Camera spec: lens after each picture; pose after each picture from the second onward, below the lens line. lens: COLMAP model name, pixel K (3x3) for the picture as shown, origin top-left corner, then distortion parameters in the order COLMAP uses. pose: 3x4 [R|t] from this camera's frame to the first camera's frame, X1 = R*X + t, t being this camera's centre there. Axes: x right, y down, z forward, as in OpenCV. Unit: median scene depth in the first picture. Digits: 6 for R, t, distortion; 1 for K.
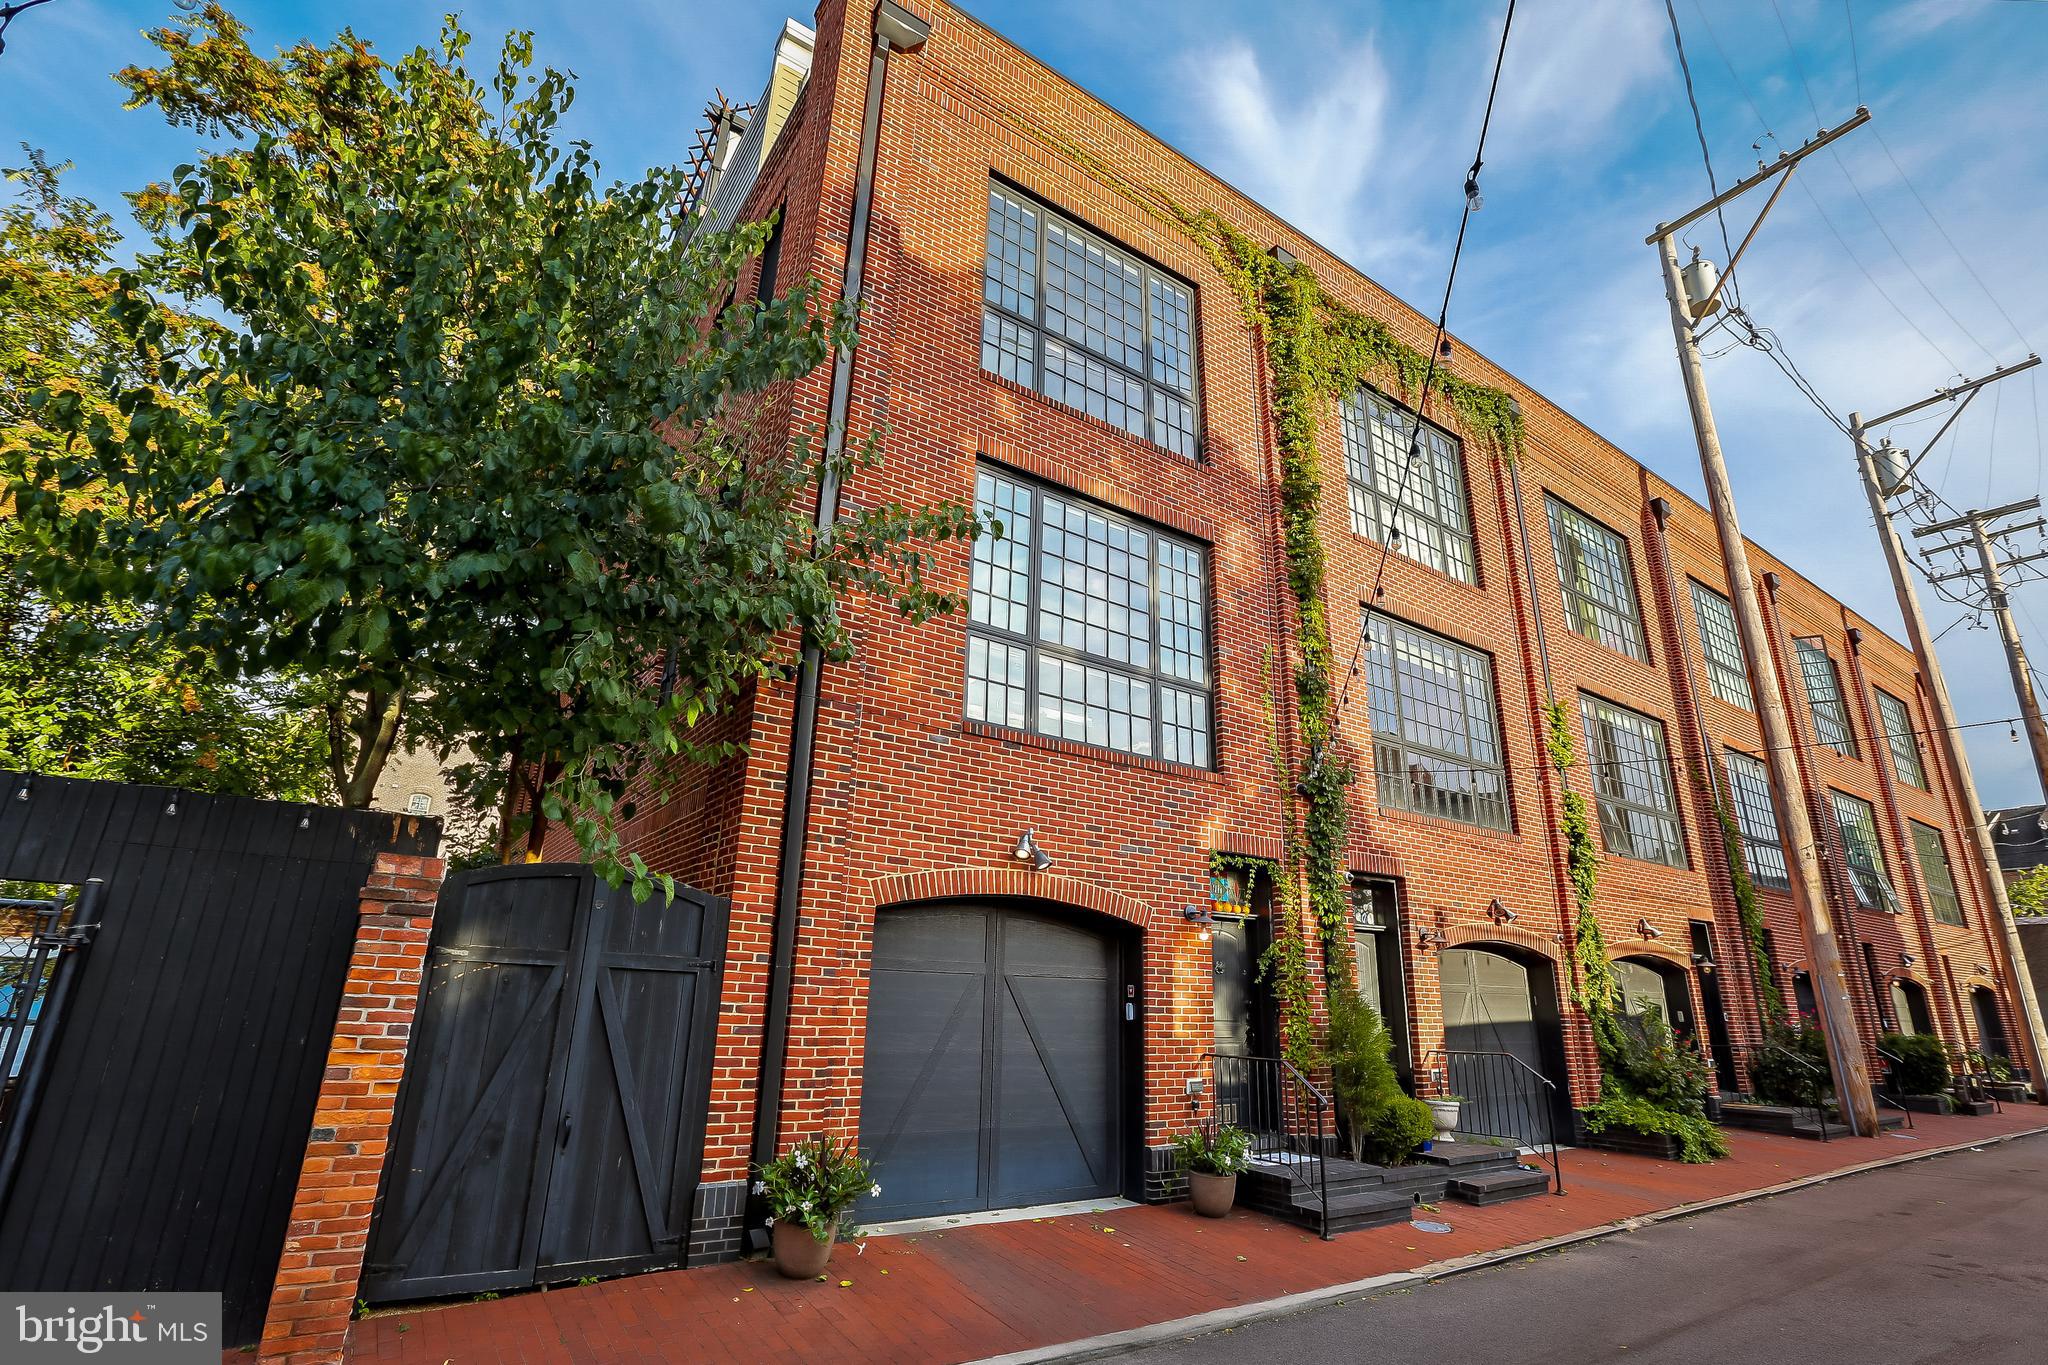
lens RADIAL K [[963.2, 0, 1024.0], [0, 963.2, 682.5], [0, 0, 1]] dist [-0.060357, 0.025728]
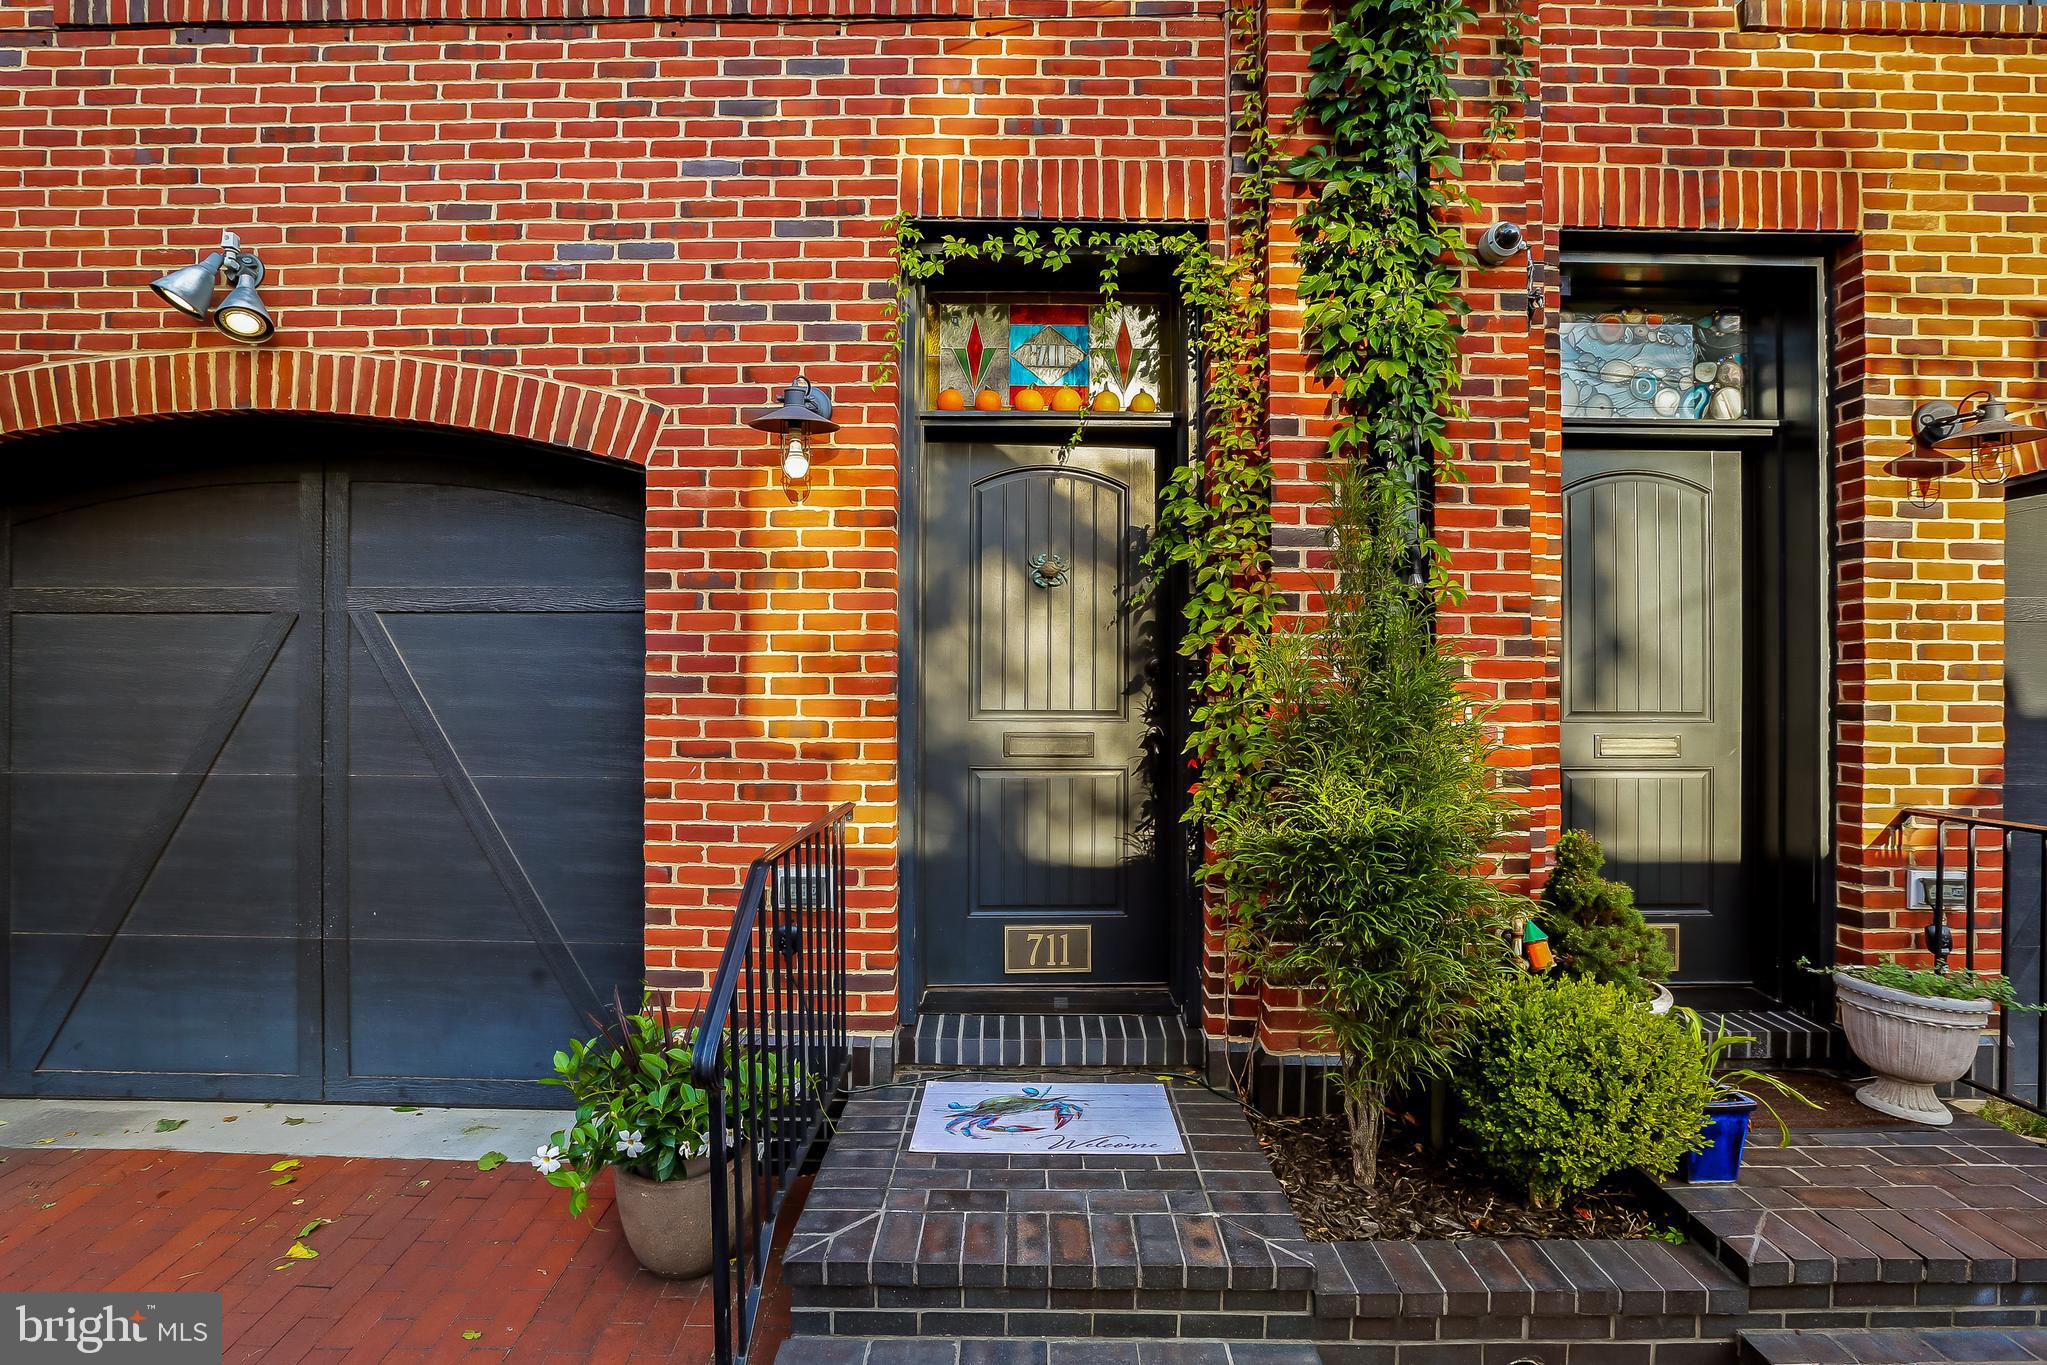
lens RADIAL K [[946.2, 0, 1023.5], [0, 946.2, 682.5], [0, 0, 1]] dist [-0.053851, 0.021637]
pose [[0.822075, -0.022382, -0.568939, 0.455346], [0.195420, 0.949622, 0.245010, 0.284304], [0.534793, -0.312598, 0.785034, 0.800844]]
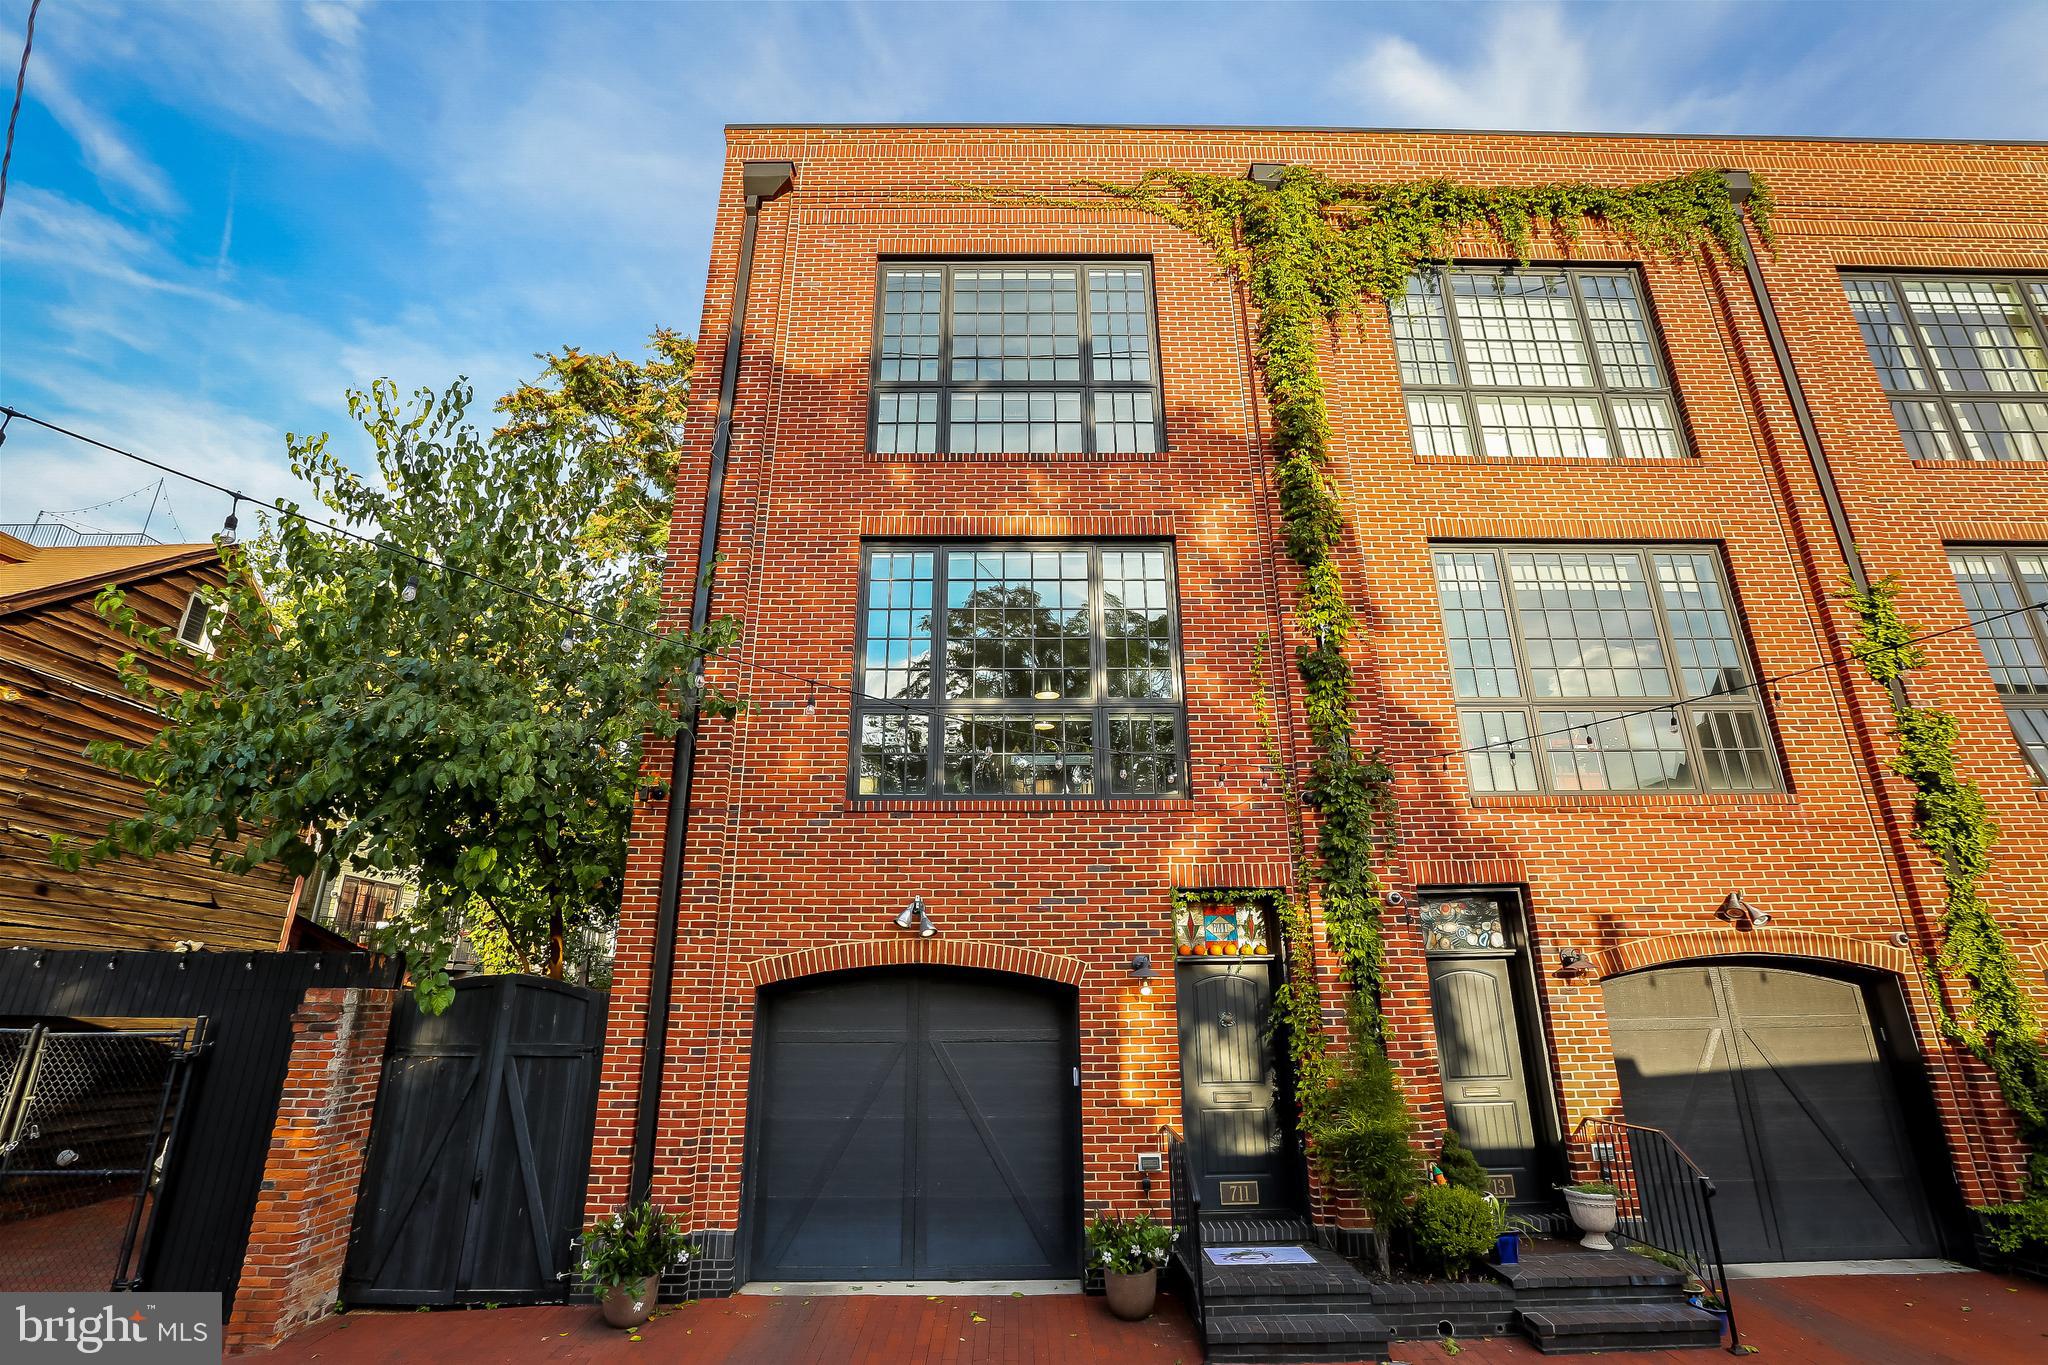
lens RADIAL K [[946.7, 0, 1024.0], [0, 946.7, 682.5], [0, 0, 1]] dist [-0.053851, 0.021637]
pose [[0.831528, -0.210985, -0.513854, 0.631603], [0.203173, 0.976480, -0.072158, 0.027214], [0.516993, -0.044400, 0.854837, 0.218734]]
